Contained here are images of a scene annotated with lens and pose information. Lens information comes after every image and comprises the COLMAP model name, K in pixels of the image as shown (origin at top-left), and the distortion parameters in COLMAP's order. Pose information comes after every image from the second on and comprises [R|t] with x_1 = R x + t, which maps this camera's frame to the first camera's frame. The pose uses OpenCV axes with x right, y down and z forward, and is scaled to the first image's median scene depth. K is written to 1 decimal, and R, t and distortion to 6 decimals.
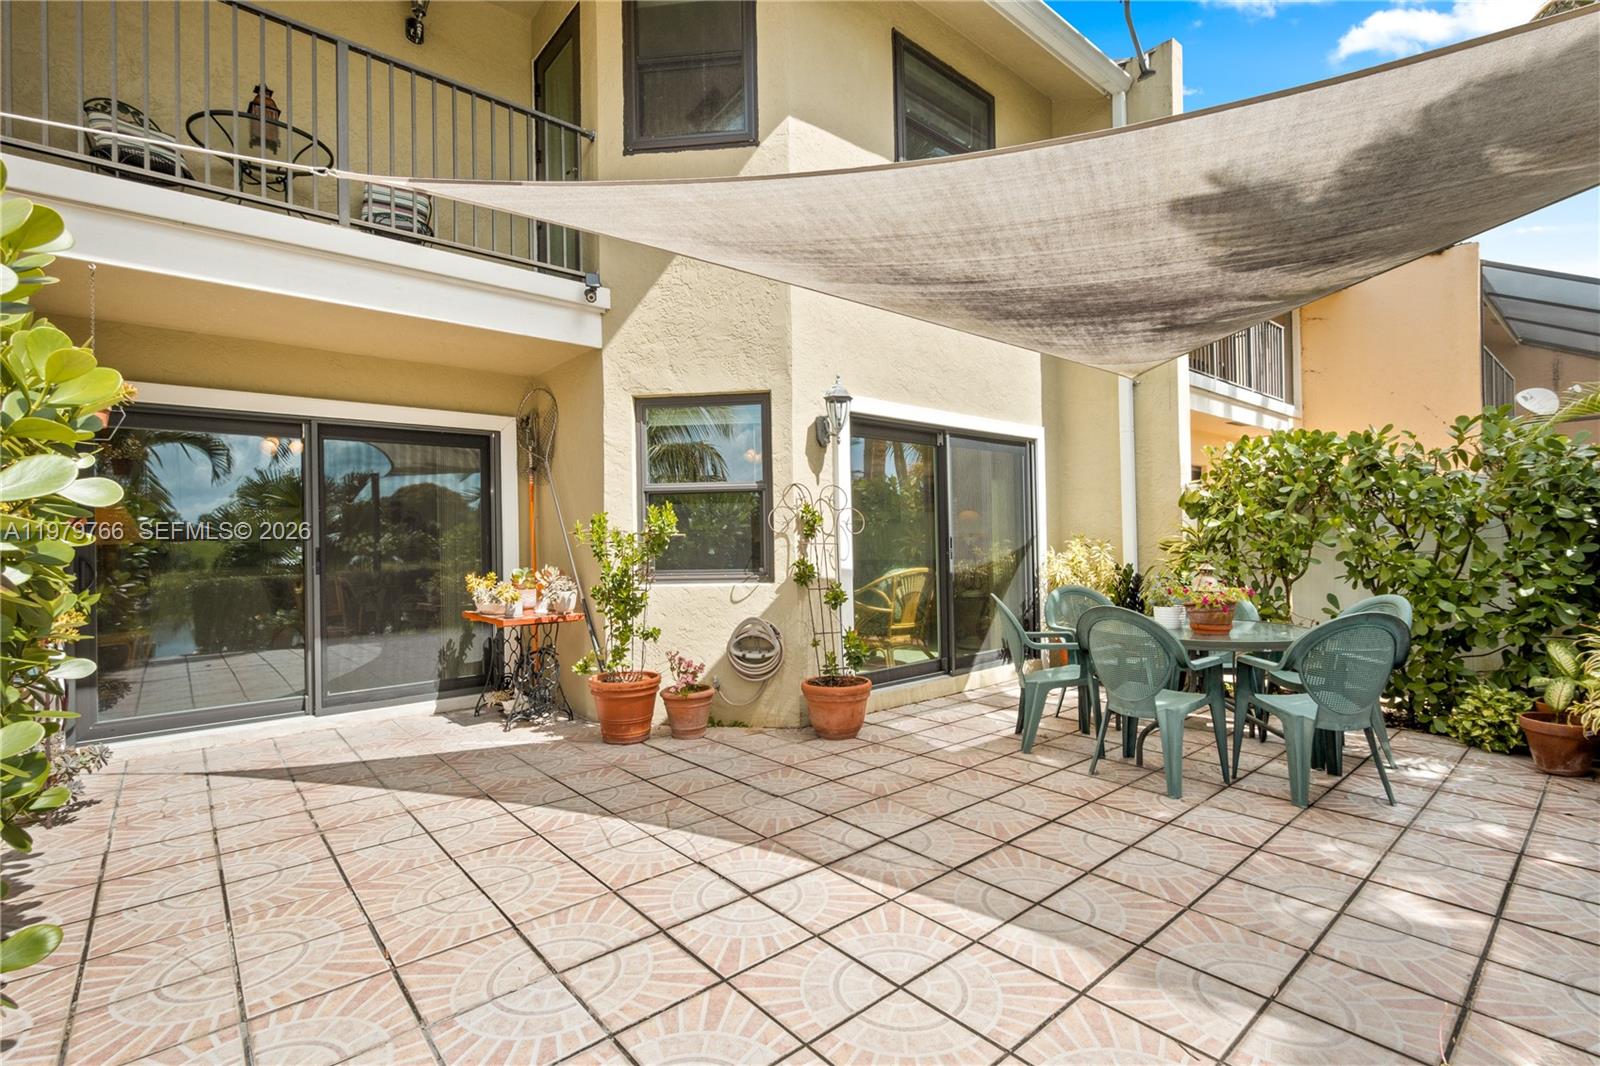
lens RADIAL K [[735.0, 0, 802.3], [0, 735.0, 535.4], [0, 0, 1]] dist [-0.000606, 0.000622]
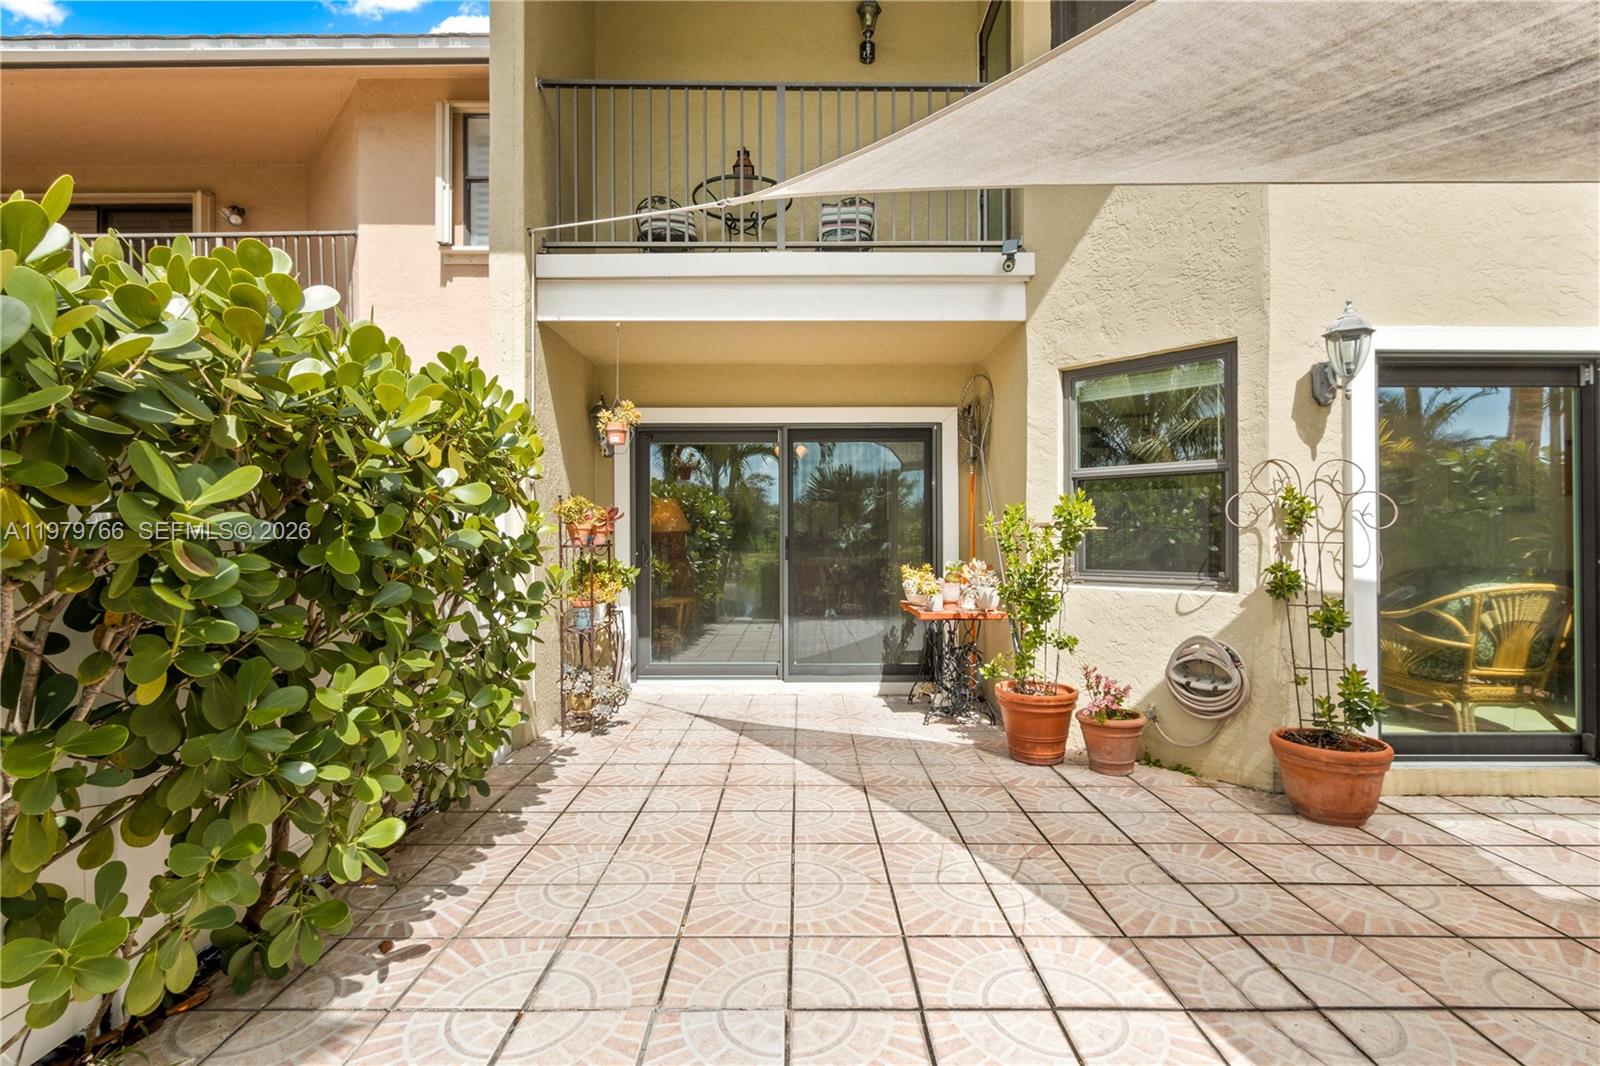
lens RADIAL K [[735.0, 0, 802.3], [0, 735.0, 535.4], [0, 0, 1]] dist [-0.000606, 0.000622]
pose [[0.760066, 0.014885, -0.649676, 0.111303], [-0.007732, 0.999874, 0.013863, -0.001445], [0.649800, -0.005513, 0.760085, 0.137659]]
